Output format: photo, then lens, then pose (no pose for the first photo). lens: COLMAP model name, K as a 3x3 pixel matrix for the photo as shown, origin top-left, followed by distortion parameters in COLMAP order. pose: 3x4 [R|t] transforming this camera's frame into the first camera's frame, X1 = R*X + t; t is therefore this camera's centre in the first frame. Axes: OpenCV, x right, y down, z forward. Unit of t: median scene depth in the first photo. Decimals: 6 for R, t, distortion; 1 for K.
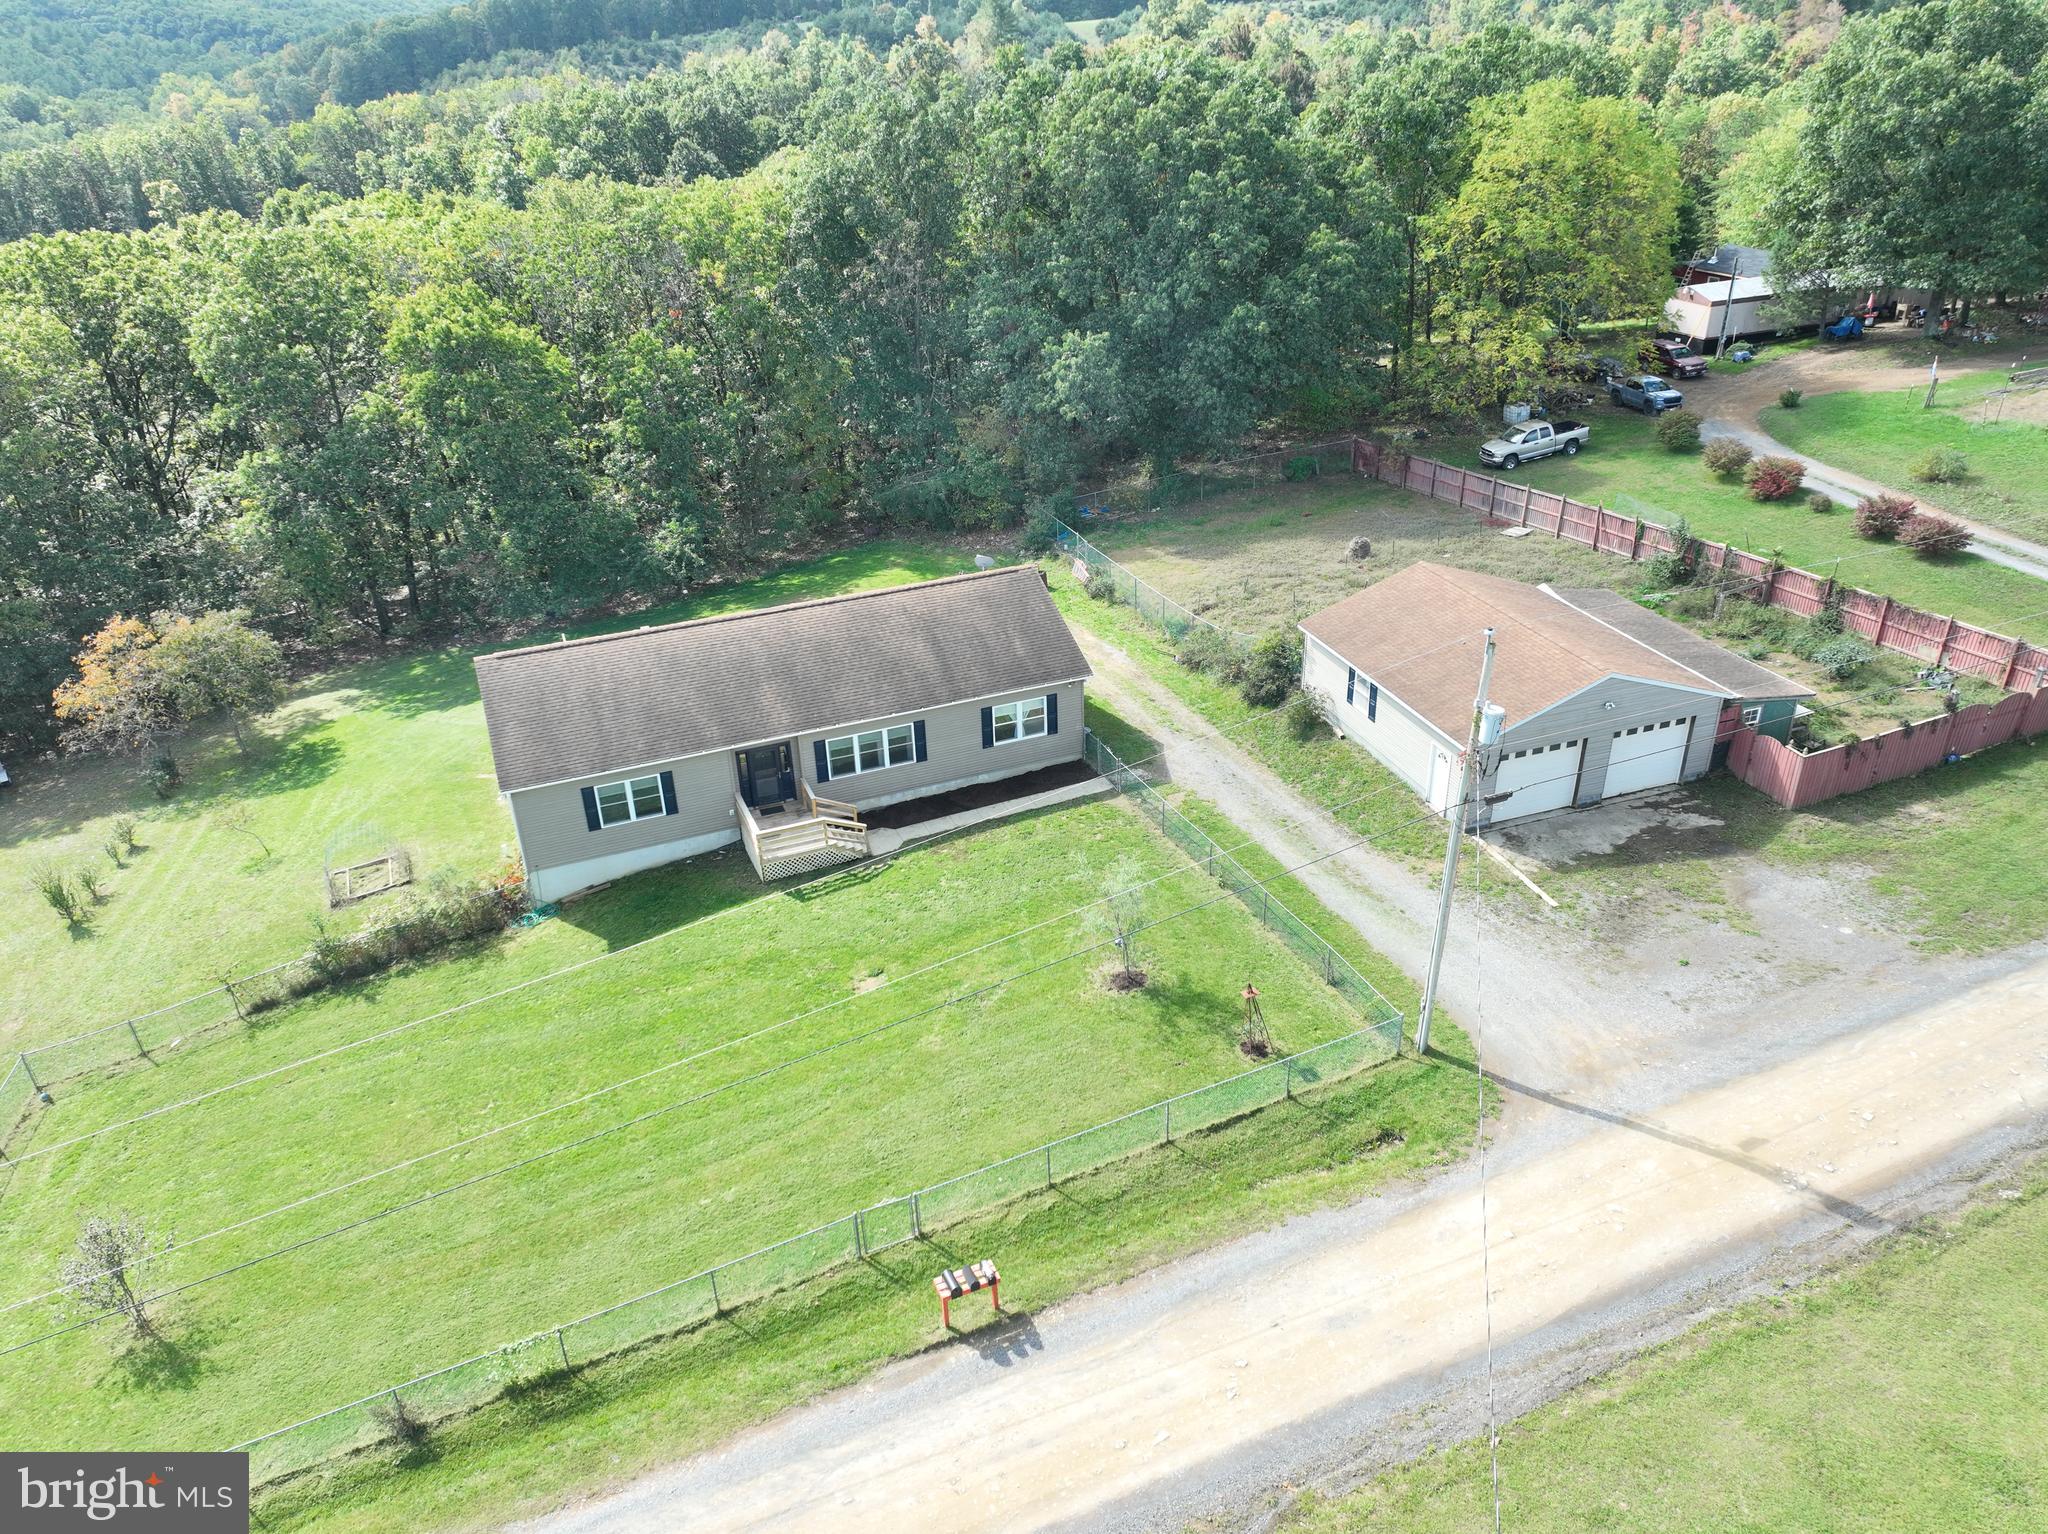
lens RADIAL K [[1437.0, 0, 1034.0], [0, 1437.0, 763.3], [0, 0, 1]] dist [0.002533, 0.010466]
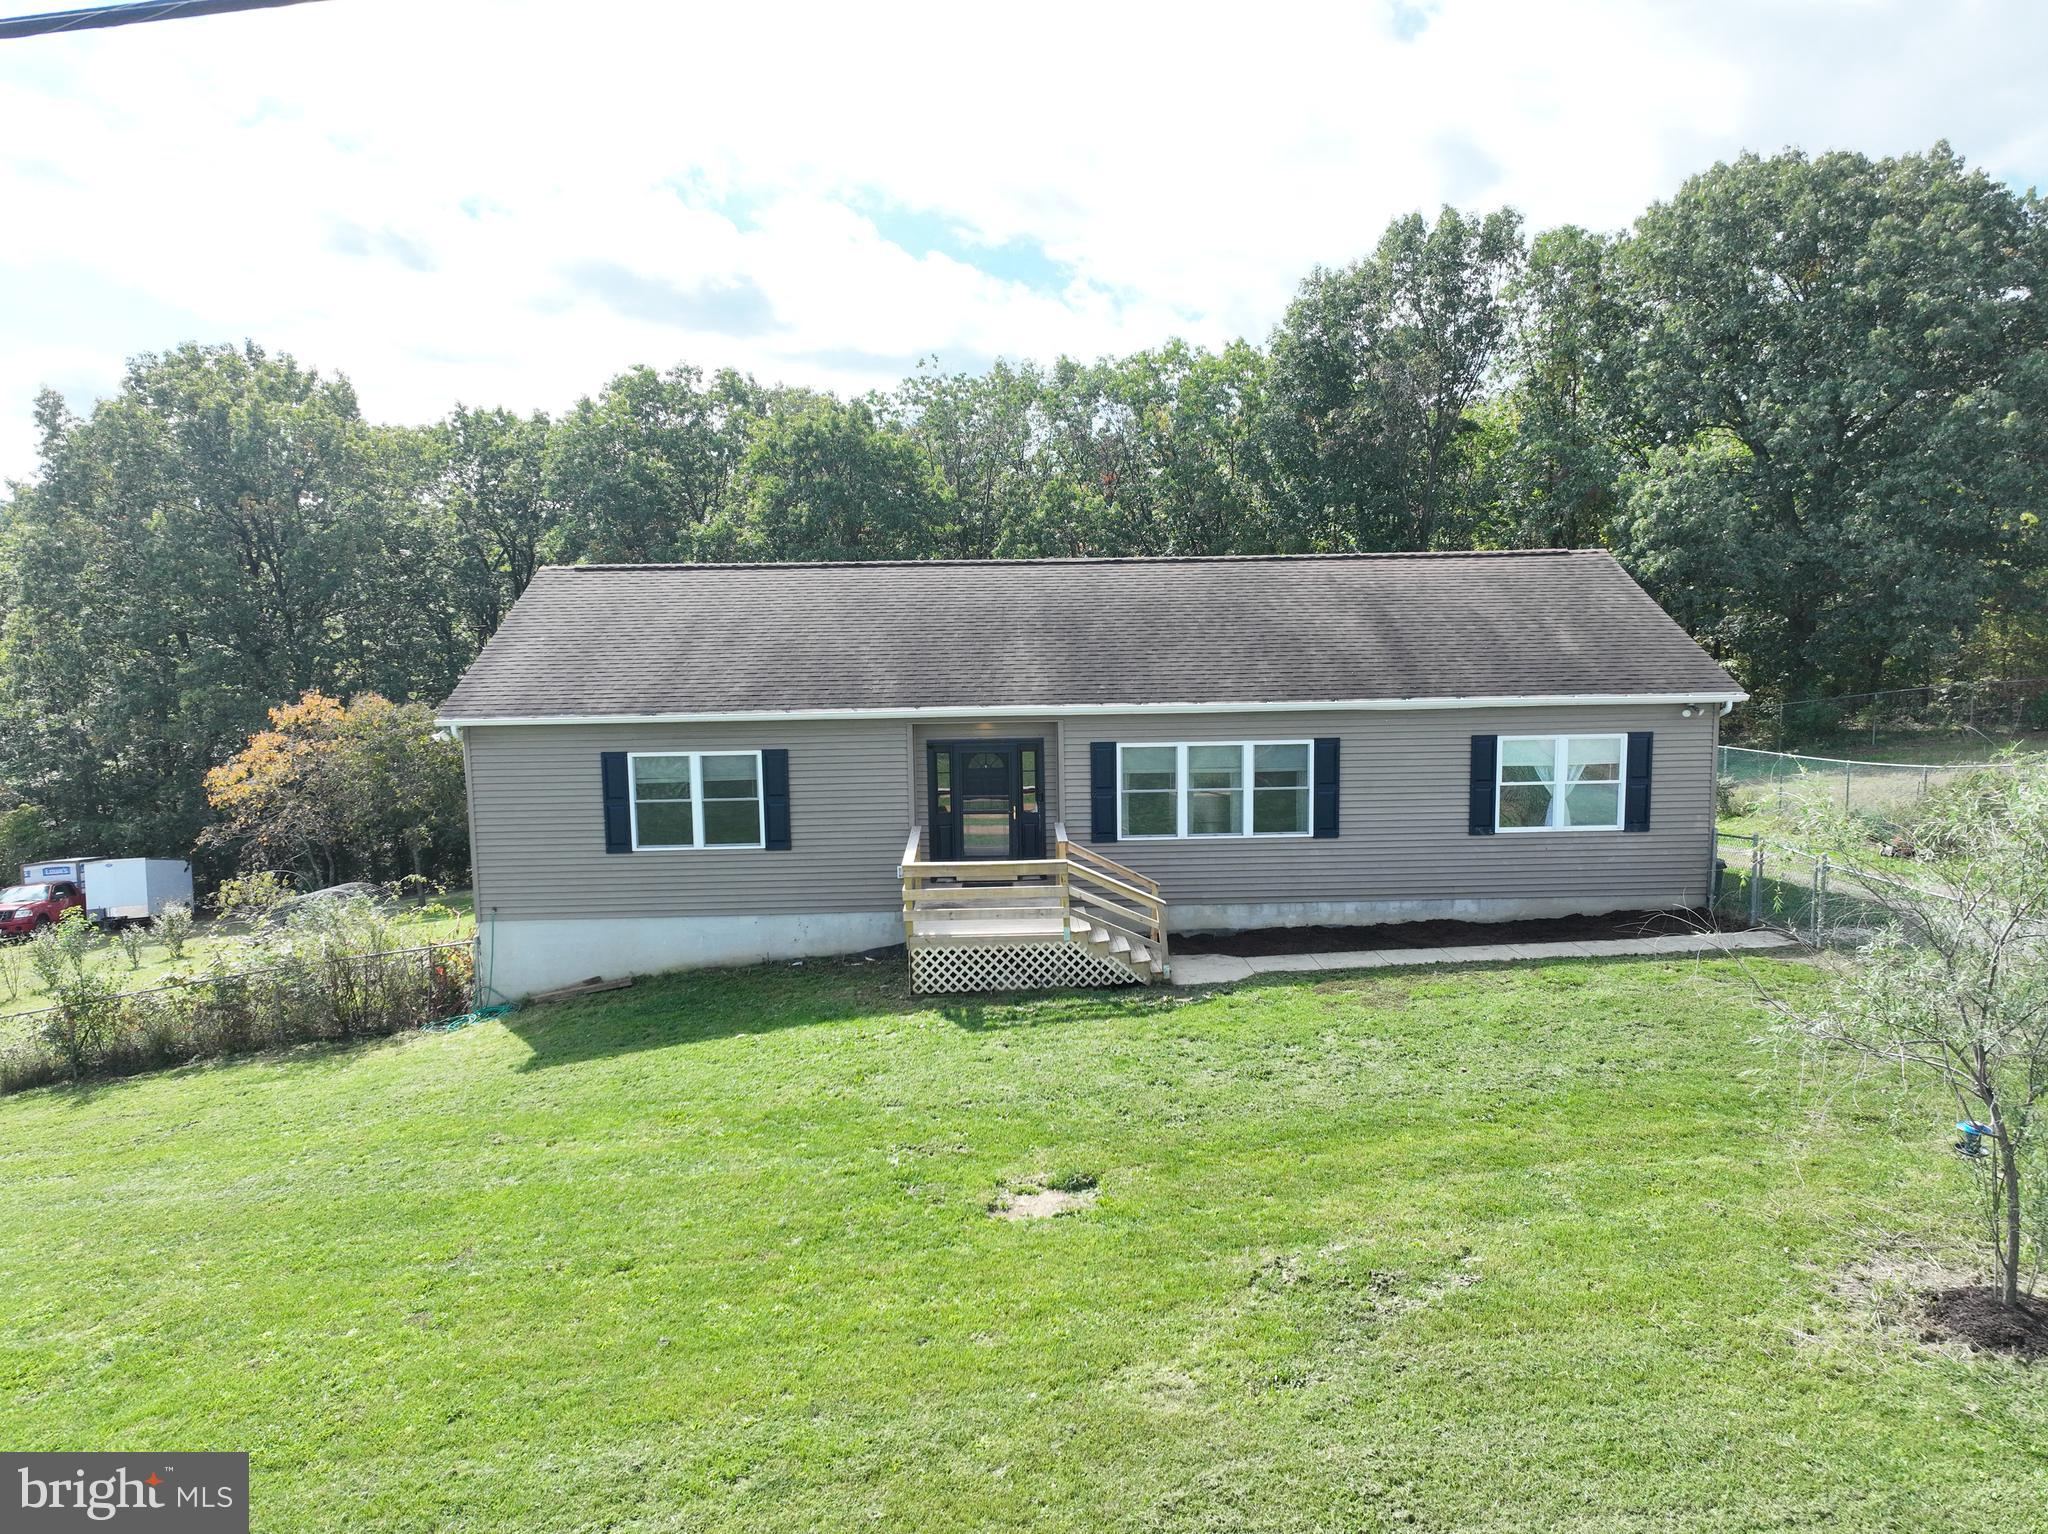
lens RADIAL K [[1437.0, 0, 1034.0], [0, 1437.0, 763.3], [0, 0, 1]] dist [0.002533, 0.010466]
pose [[0.935098, 0.057164, -0.349748, -0.007349], [-0.174429, 0.933325, -0.313812, 0.142785], [0.308490, 0.354452, 0.882722, 0.593757]]
